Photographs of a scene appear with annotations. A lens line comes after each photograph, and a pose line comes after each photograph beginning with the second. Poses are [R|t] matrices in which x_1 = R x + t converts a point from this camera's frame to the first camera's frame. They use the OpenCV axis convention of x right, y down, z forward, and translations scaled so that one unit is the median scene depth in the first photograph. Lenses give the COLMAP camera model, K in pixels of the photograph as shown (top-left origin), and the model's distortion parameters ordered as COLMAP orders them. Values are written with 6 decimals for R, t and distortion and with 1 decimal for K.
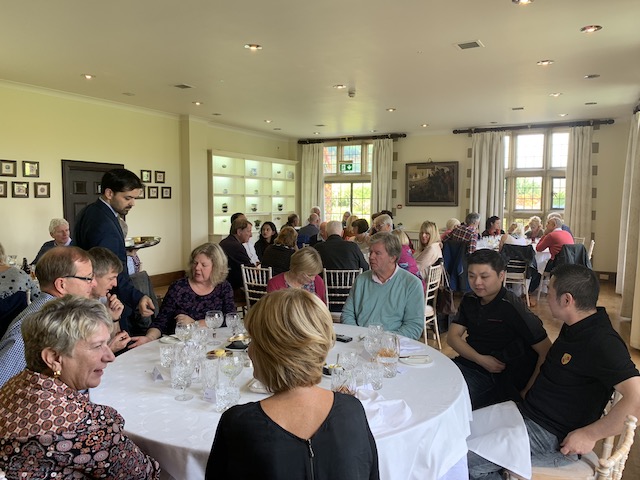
lens RADIAL K [[488.0, 0, 322.0], [0, 488.0, 238.9], [0, 0, 1]] dist [0.035844, -0.045916]
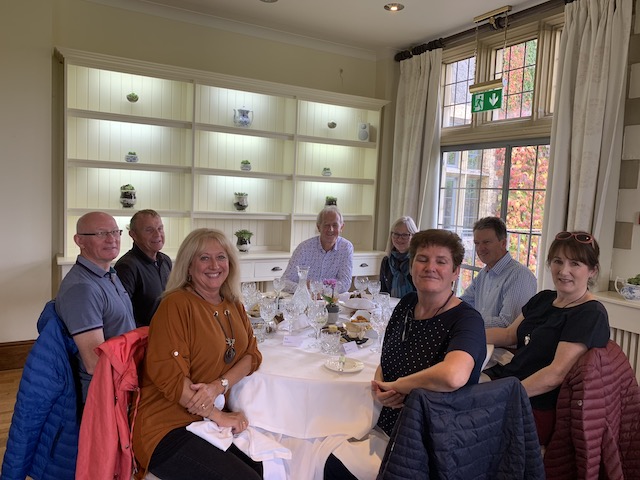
lens RADIAL K [[488.0, 0, 317.9], [0, 488.0, 242.1], [0, 0, 1]] dist [0.035844, -0.045916]
pose [[0.850207, 0.082860, -0.519887, 0.153287], [-0.080333, 0.996391, 0.027431, -0.046167], [0.520284, 0.018442, 0.853794, 0.677615]]
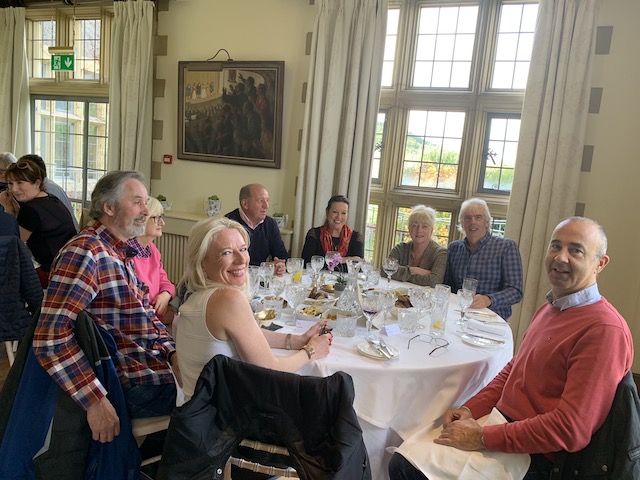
lens RADIAL K [[488.0, 0, 322.3], [0, 488.0, 234.2], [0, 0, 1]] dist [0.035844, -0.045916]
pose [[0.989420, 0.064838, 0.129782, 0.258704], [-0.073047, 0.995551, 0.059525, -0.036064], [-0.125345, -0.068376, 0.989754, 0.550589]]
